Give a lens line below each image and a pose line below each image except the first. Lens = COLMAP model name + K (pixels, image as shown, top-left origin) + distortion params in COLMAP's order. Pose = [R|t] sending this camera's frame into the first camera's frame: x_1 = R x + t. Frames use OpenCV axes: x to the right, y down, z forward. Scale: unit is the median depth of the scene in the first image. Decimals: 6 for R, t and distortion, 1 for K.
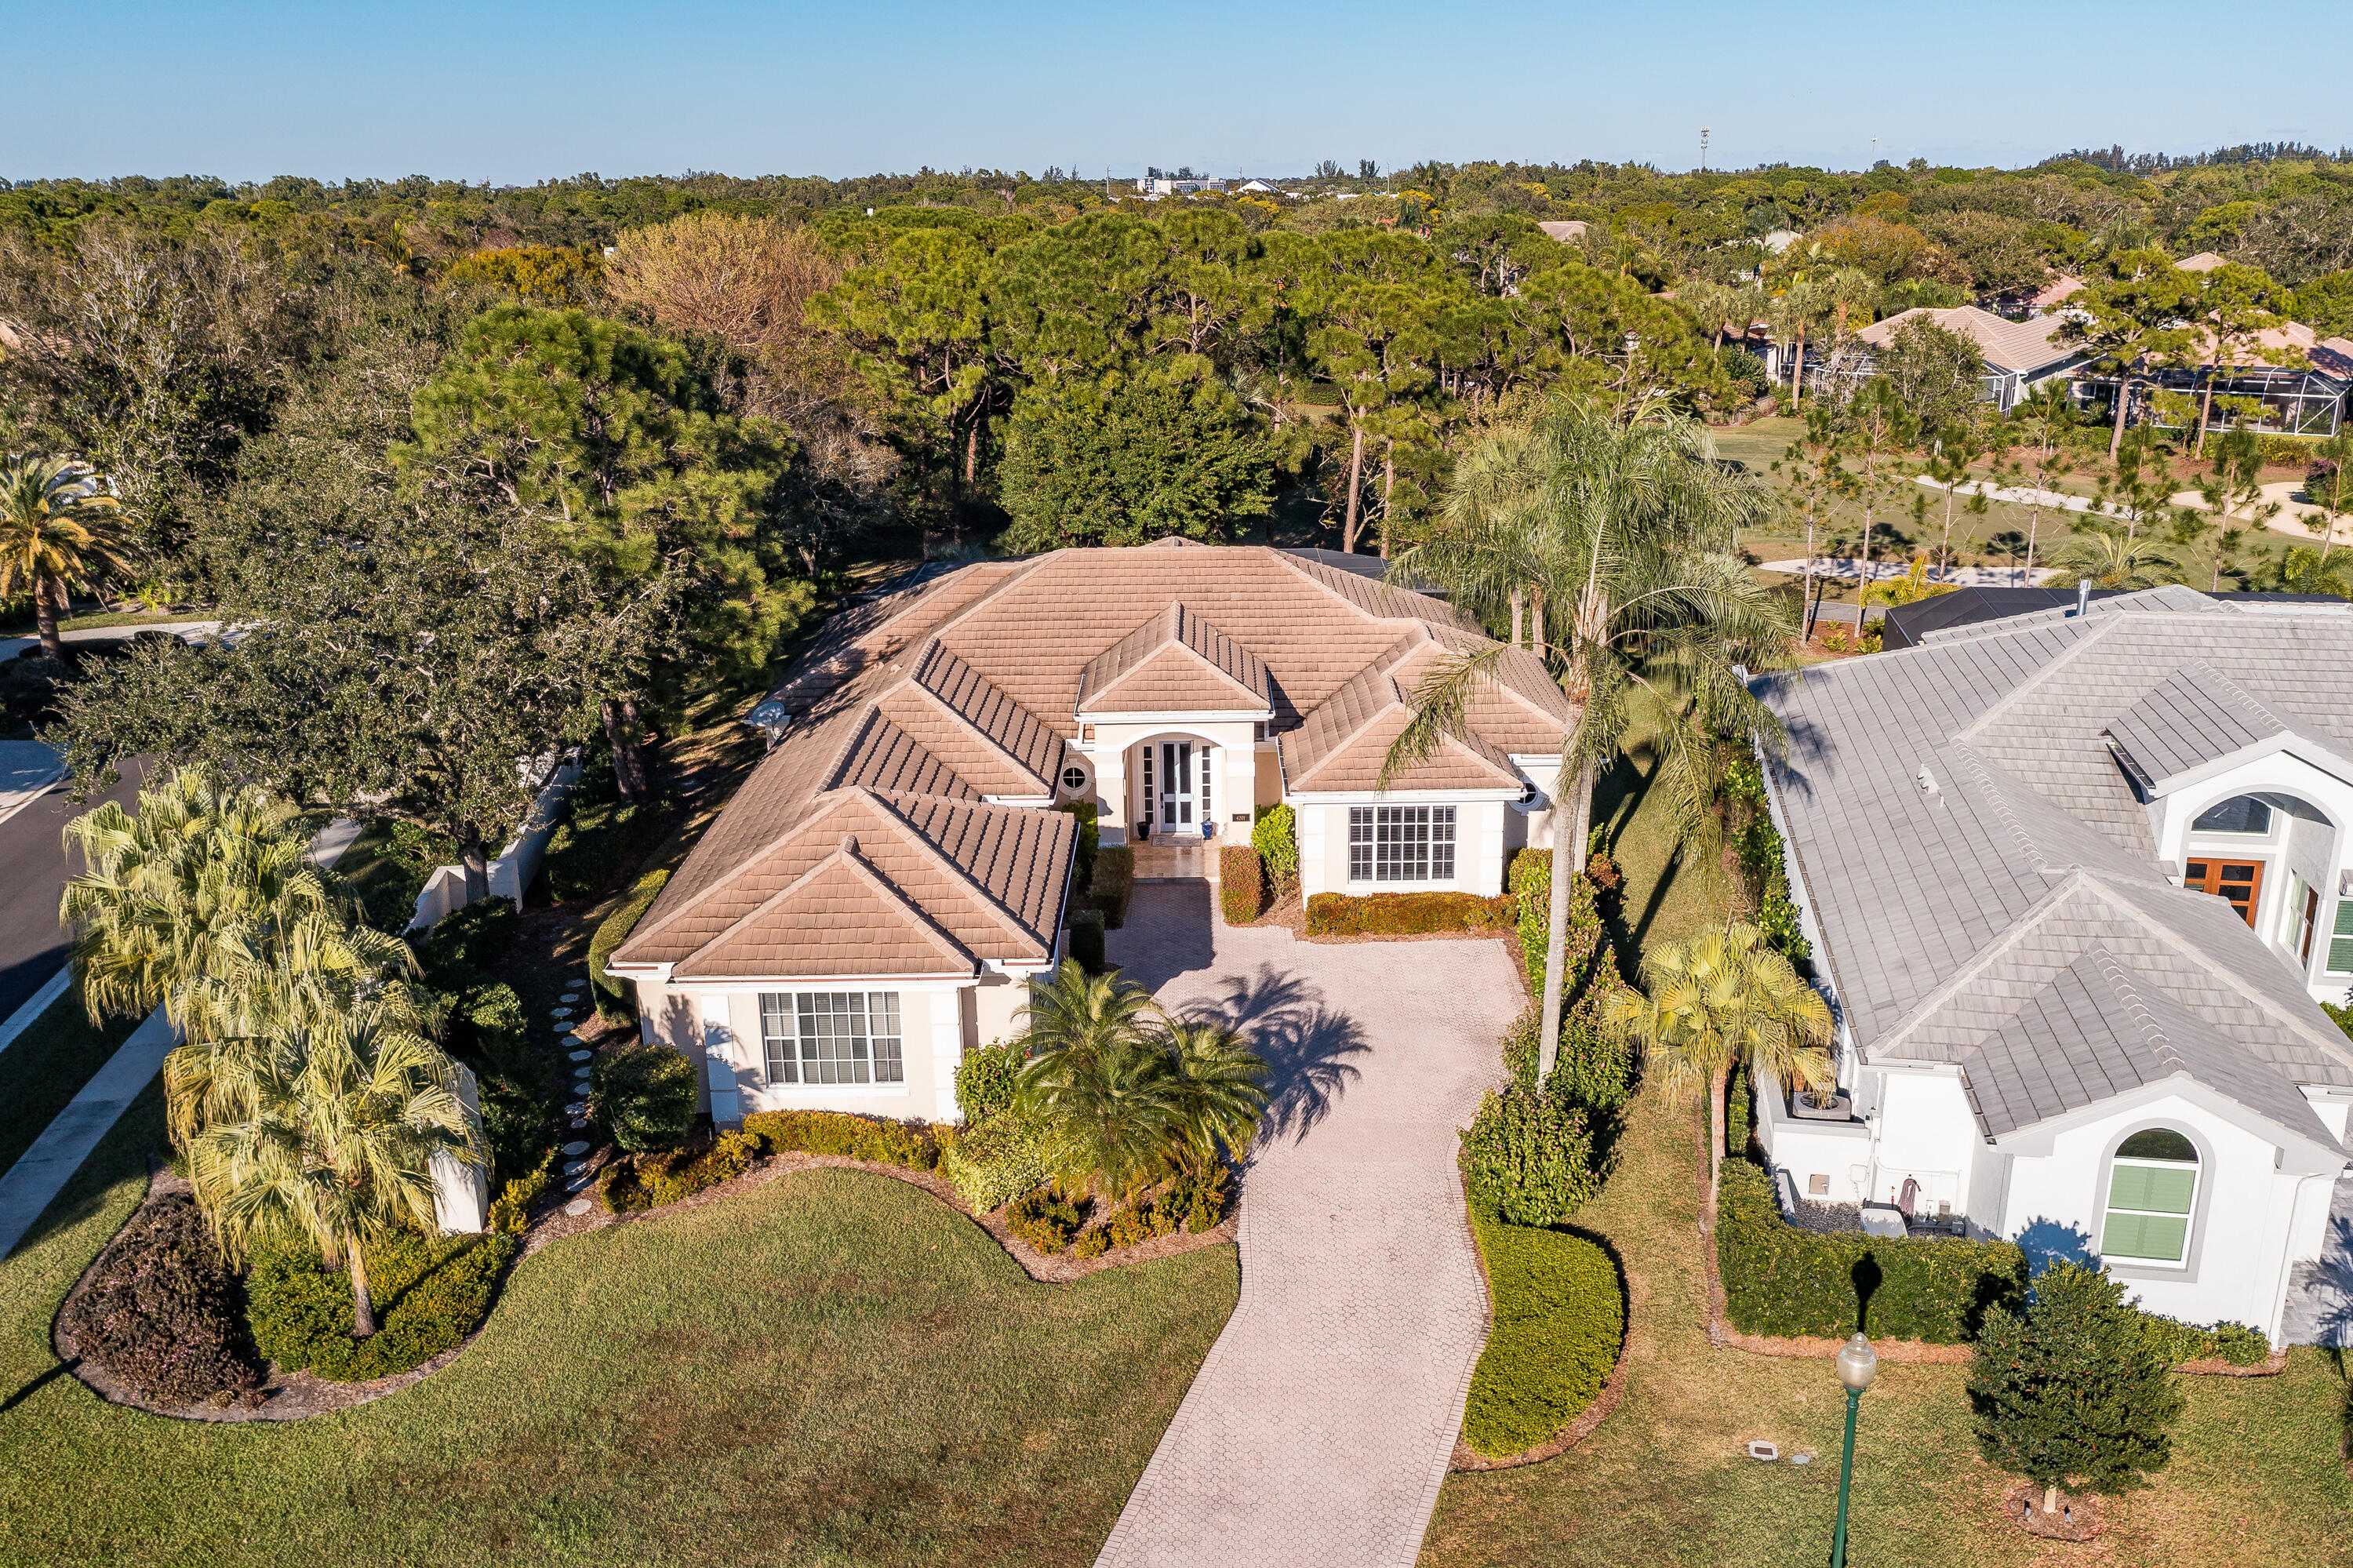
lens RADIAL K [[1937.2, 0, 1209.7], [0, 1937.2, 789.5], [0, 0, 1]] dist [-0.000406, 0.004525]
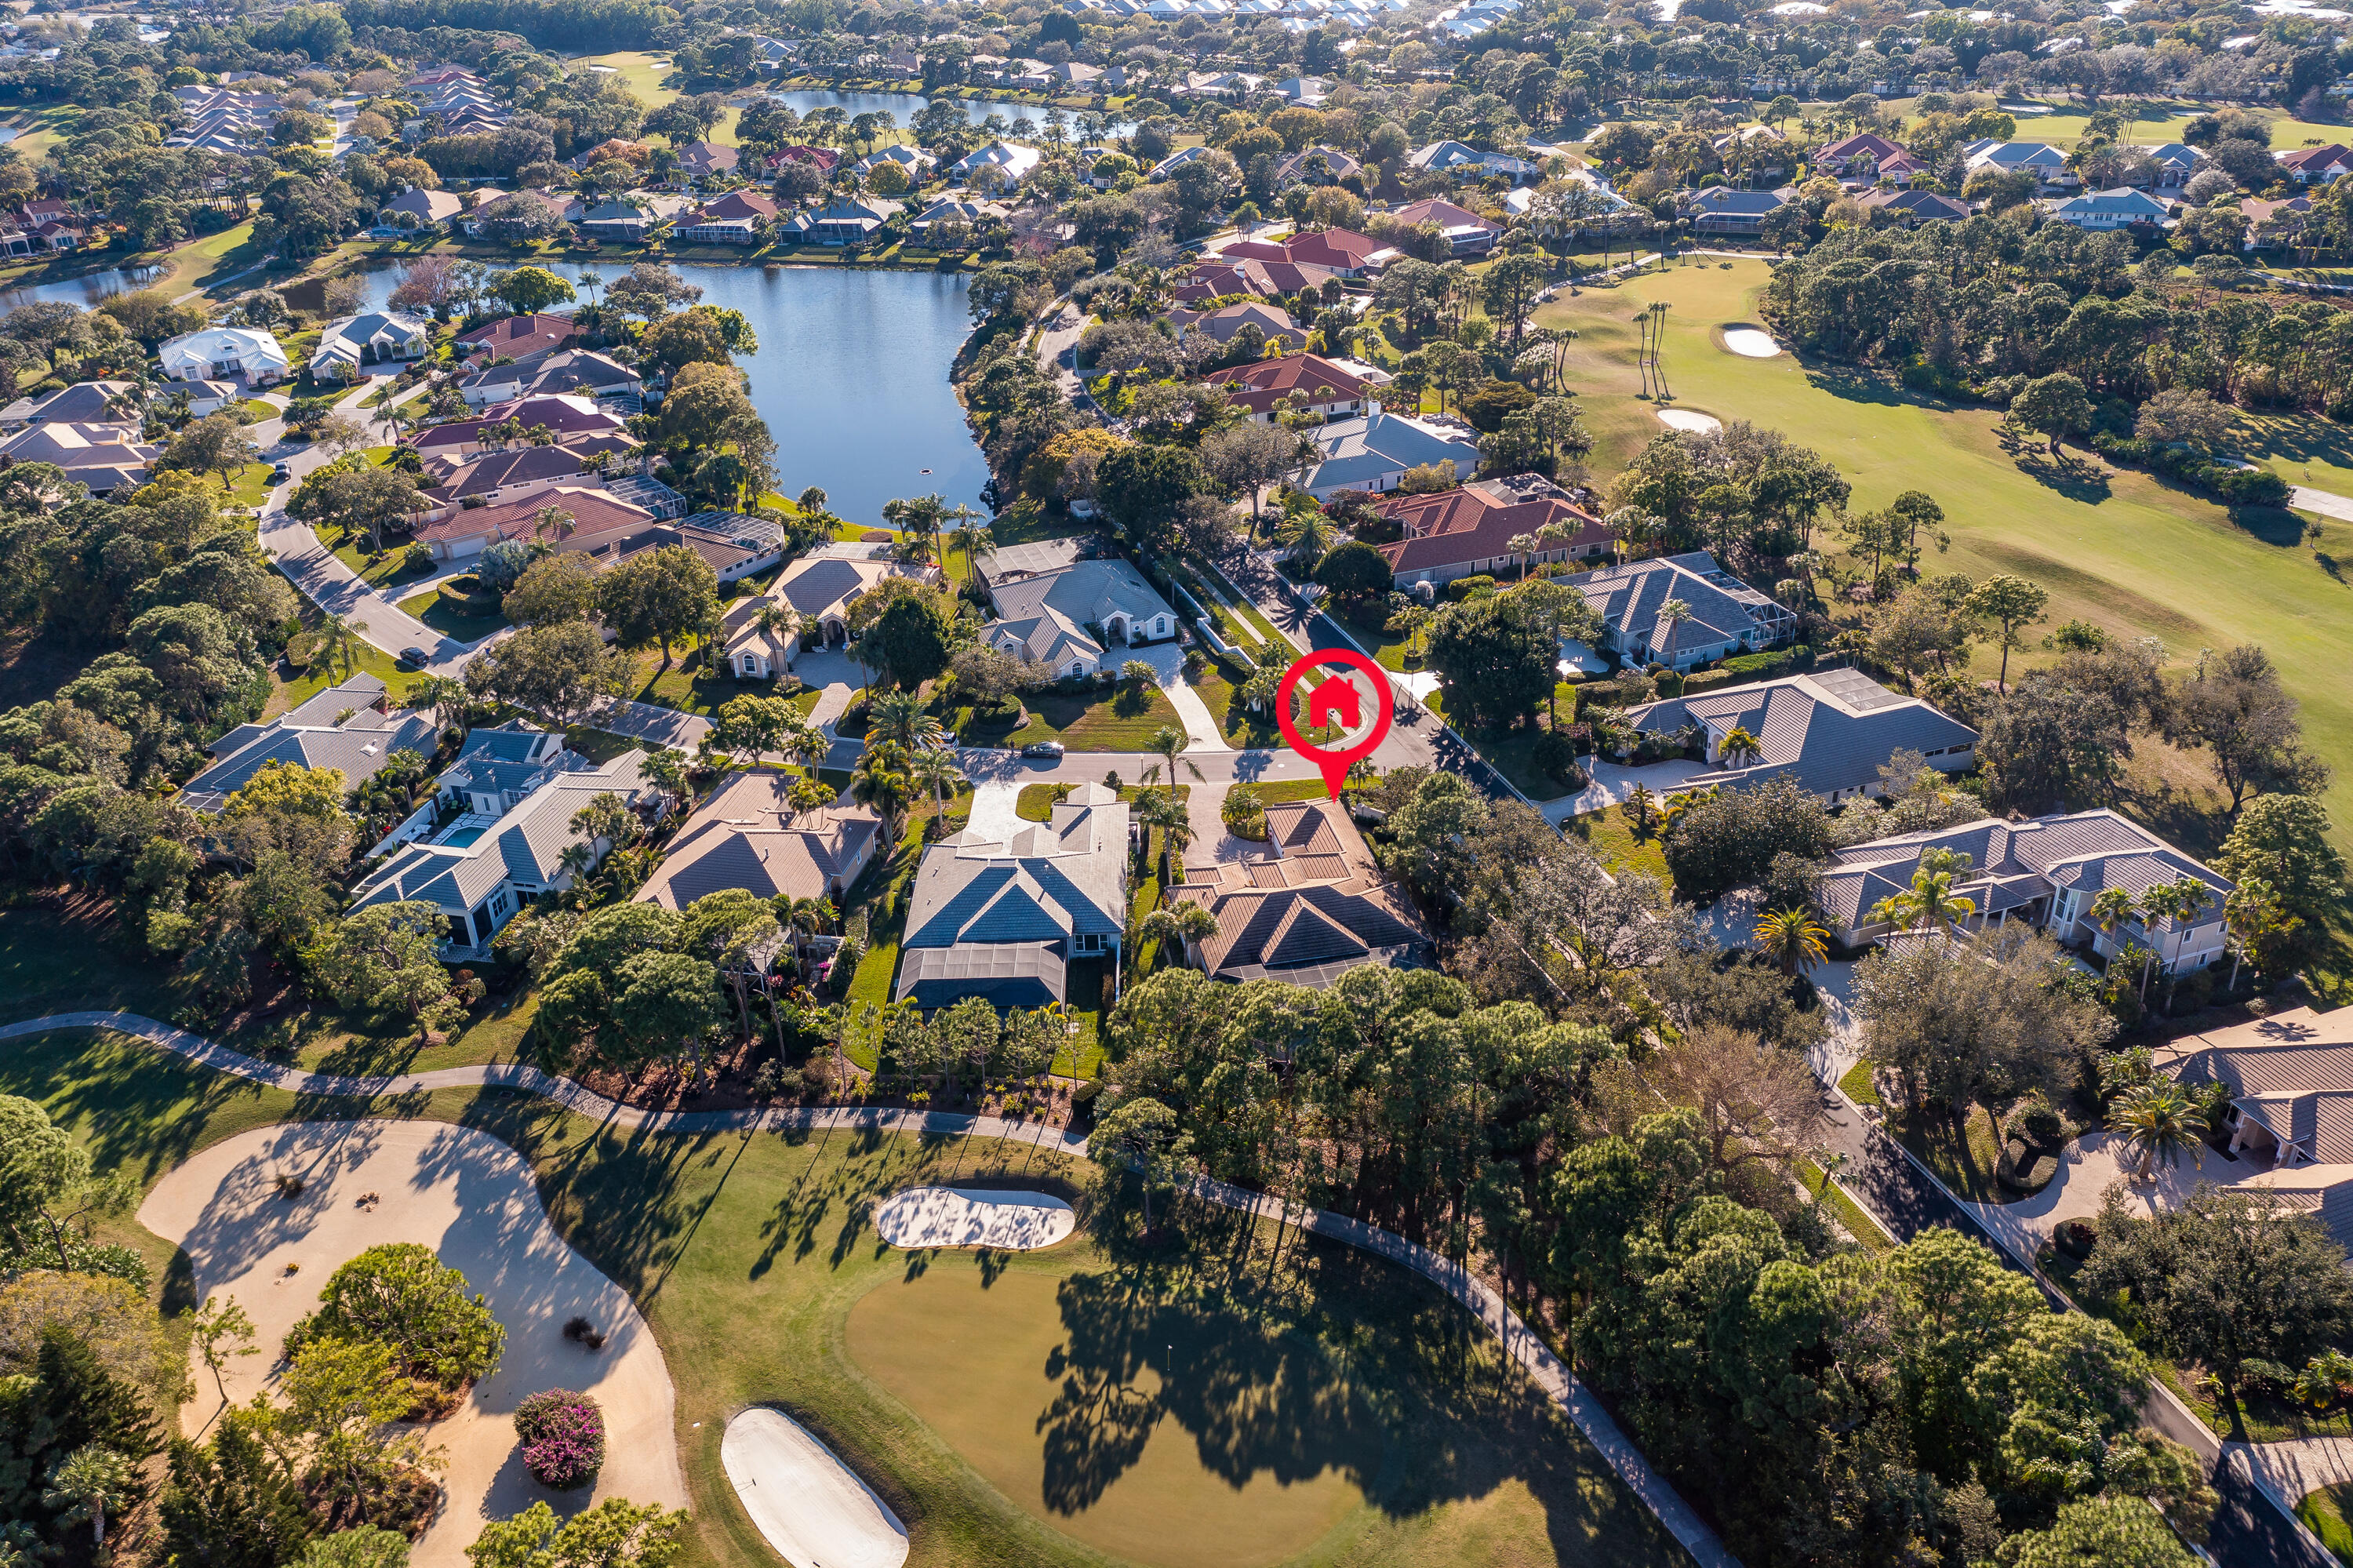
lens RADIAL K [[1865.7, 0, 1172.4], [0, 1865.7, 750.2], [0, 0, 1]] dist [0.003855, 0.000448]
pose [[-0.981502, 0.118697, -0.150213, 0.896169], [-0.022124, 0.709034, 0.704828, -3.530522], [0.190167, 0.695113, -0.693292, 4.212097]]
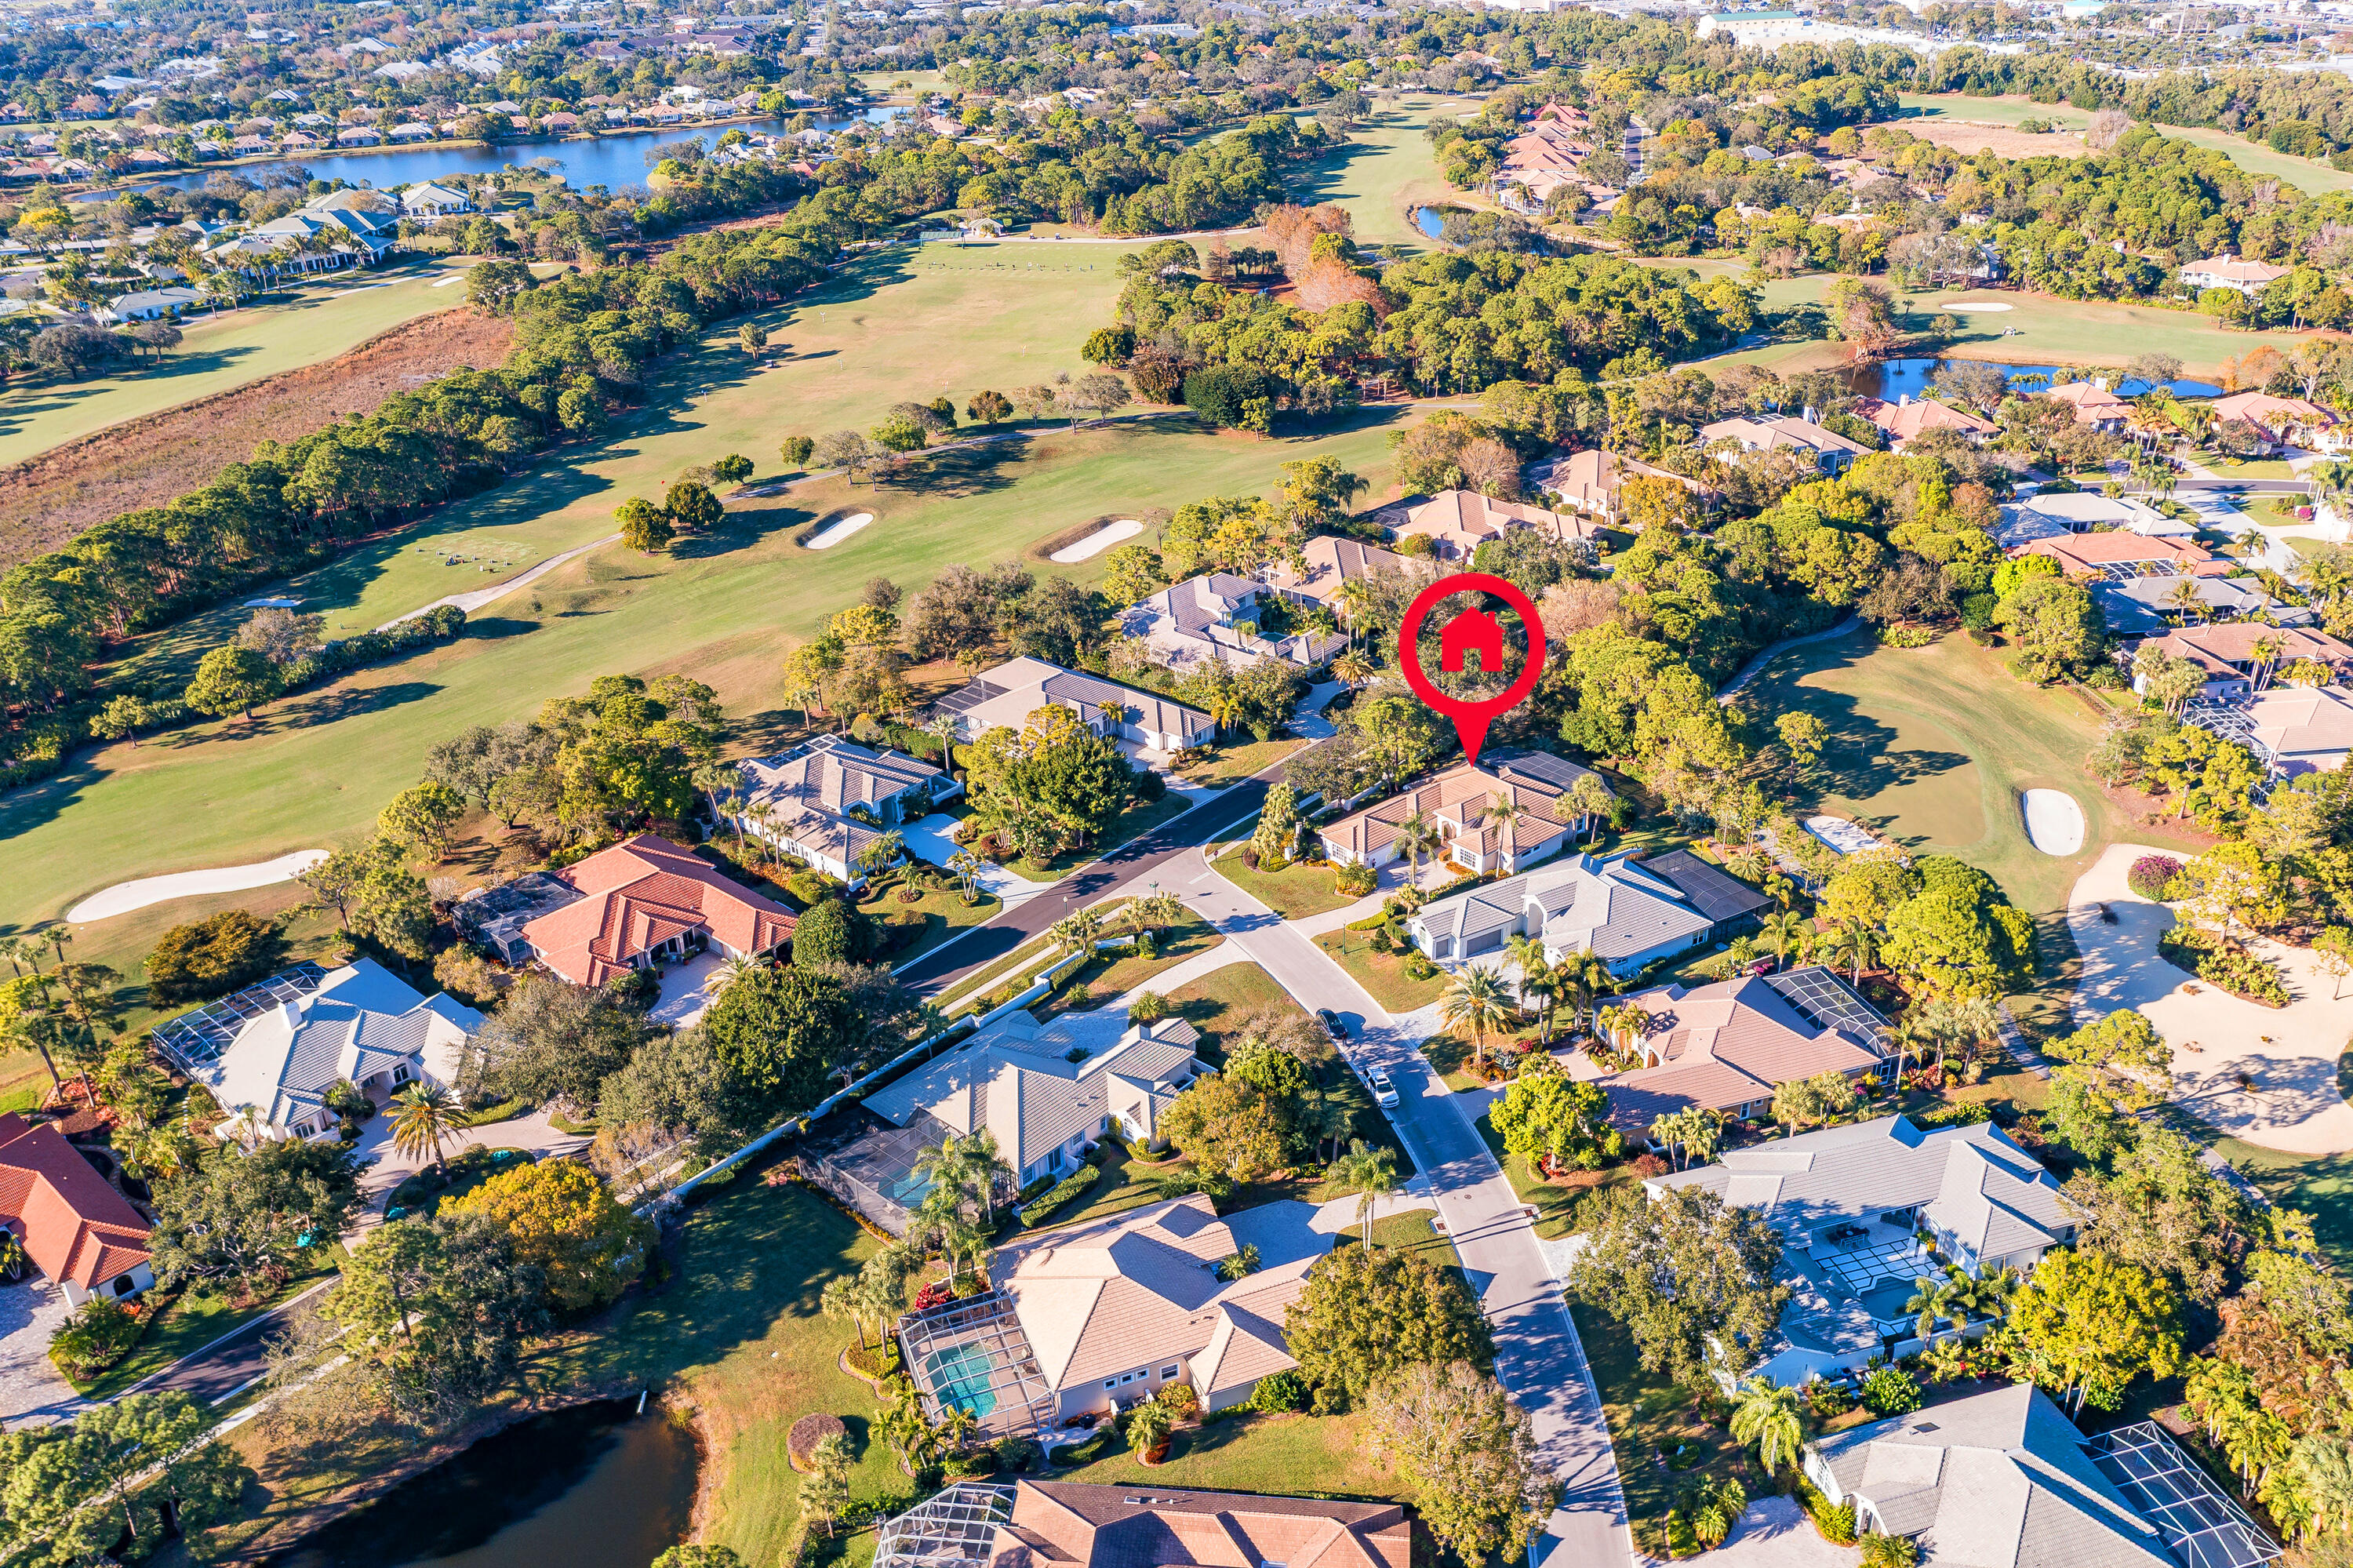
lens RADIAL K [[1865.7, 0, 1172.4], [0, 1865.7, 750.2], [0, 0, 1]] dist [0.003855, 0.000448]
pose [[0.635836, 0.322253, -0.701331, 3.540951], [-0.204670, 0.946535, 0.249364, -1.562183], [0.744193, -0.015013, 0.667796, -3.432156]]
